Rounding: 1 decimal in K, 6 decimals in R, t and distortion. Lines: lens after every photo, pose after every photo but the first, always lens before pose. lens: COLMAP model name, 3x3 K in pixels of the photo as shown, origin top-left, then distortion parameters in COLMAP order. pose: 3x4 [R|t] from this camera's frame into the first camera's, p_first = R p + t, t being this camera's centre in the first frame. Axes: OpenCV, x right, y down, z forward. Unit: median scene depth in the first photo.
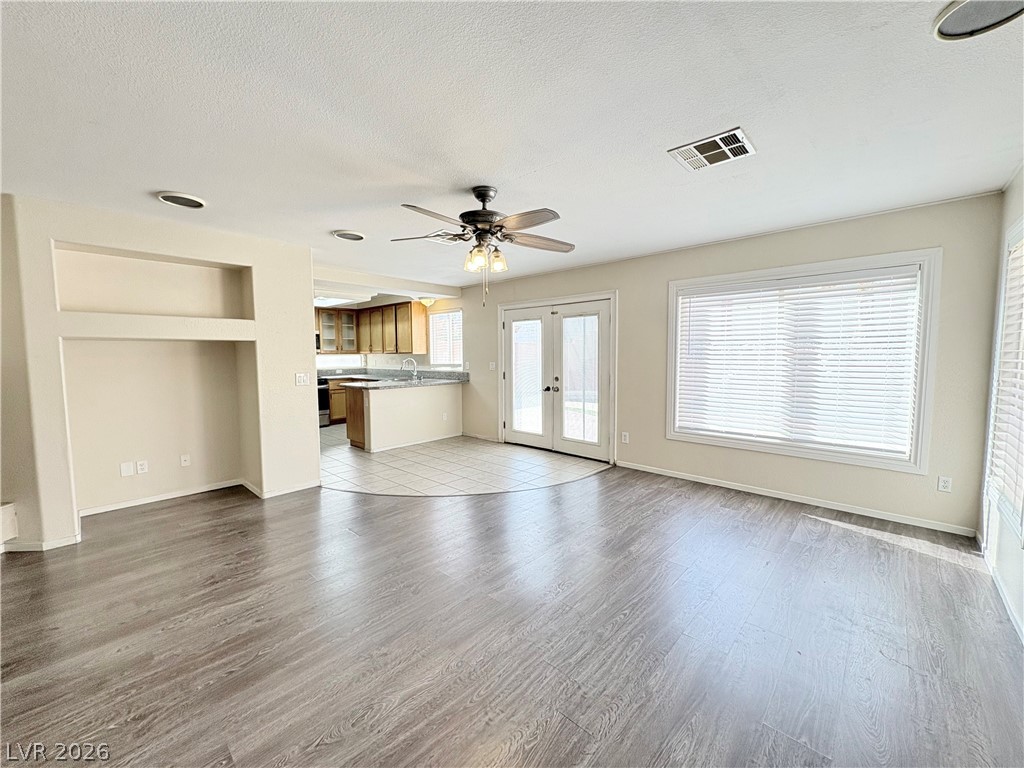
lens RADIAL K [[407.8, 0, 513.8], [0, 407.8, 381.5], [0, 0, 1]] dist [0.000992, 0.000856]
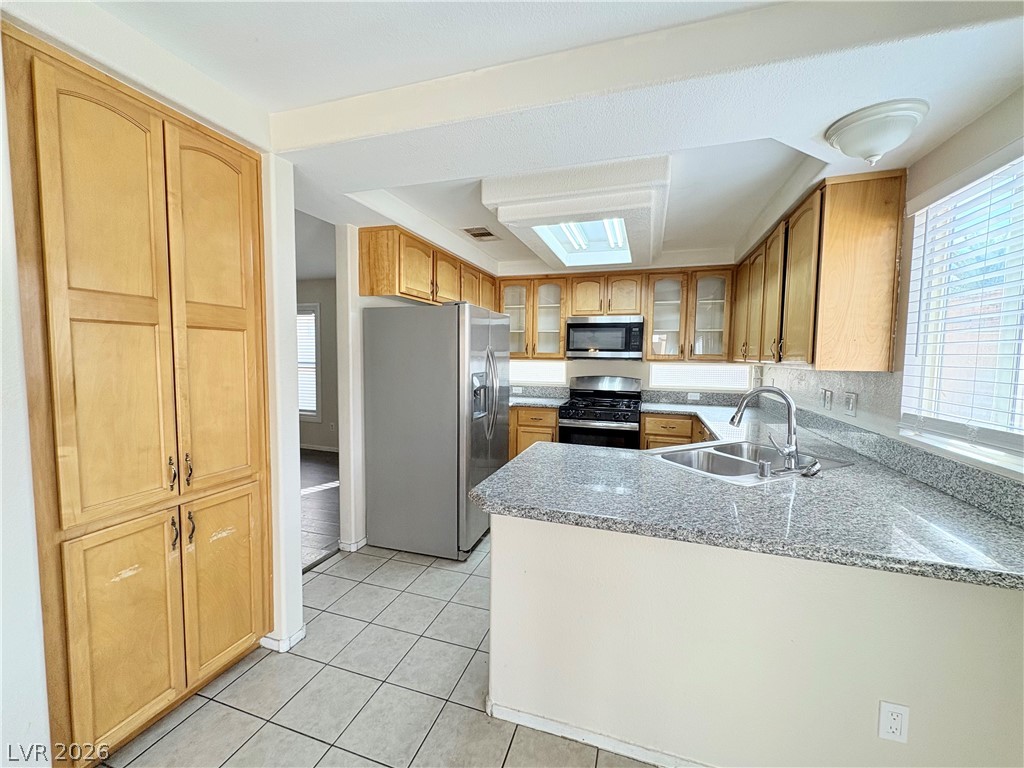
lens RADIAL K [[407.8, 0, 511.8], [0, 407.8, 381.2], [0, 0, 1]] dist [0.000992, 0.000856]
pose [[0.405631, 0.068815, -0.911443, -0.072222], [-0.075243, 0.996291, 0.041735, -0.054039], [0.910935, 0.051650, 0.409304, 0.669633]]
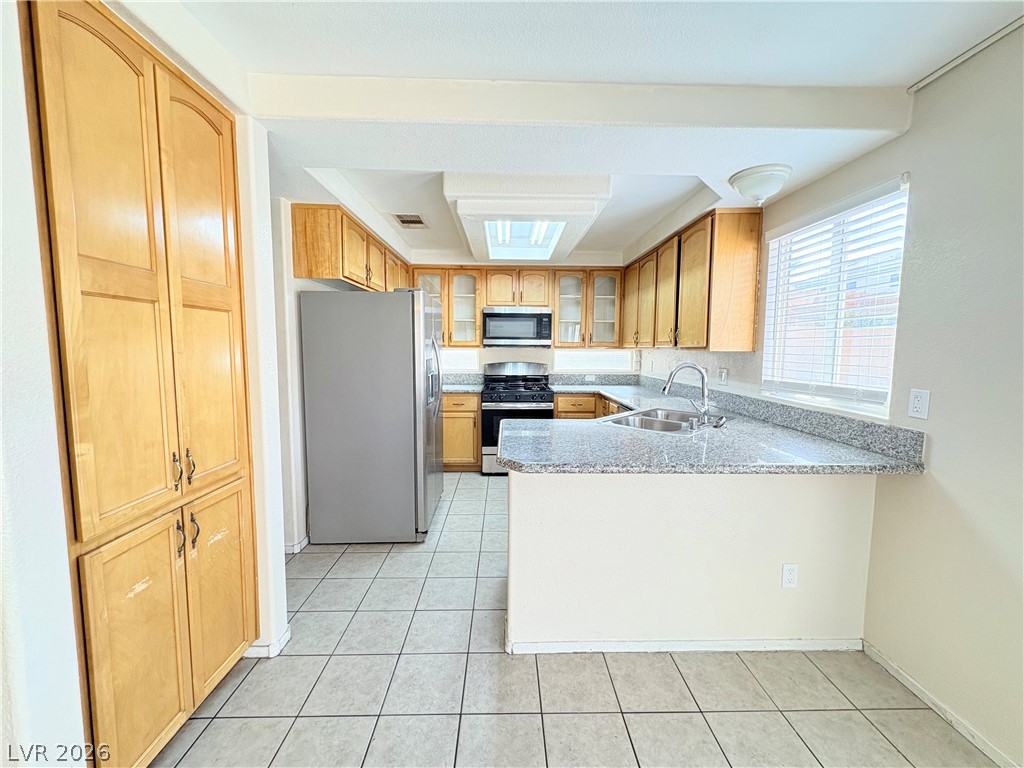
lens RADIAL K [[407.8, 0, 511.4], [0, 407.8, 381.3], [0, 0, 1]] dist [0.000992, 0.000856]
pose [[0.686471, 0.070061, -0.723775, -0.093760], [-0.058652, 0.997439, 0.040923, -0.042873], [0.724788, 0.014359, 0.688822, 0.585237]]
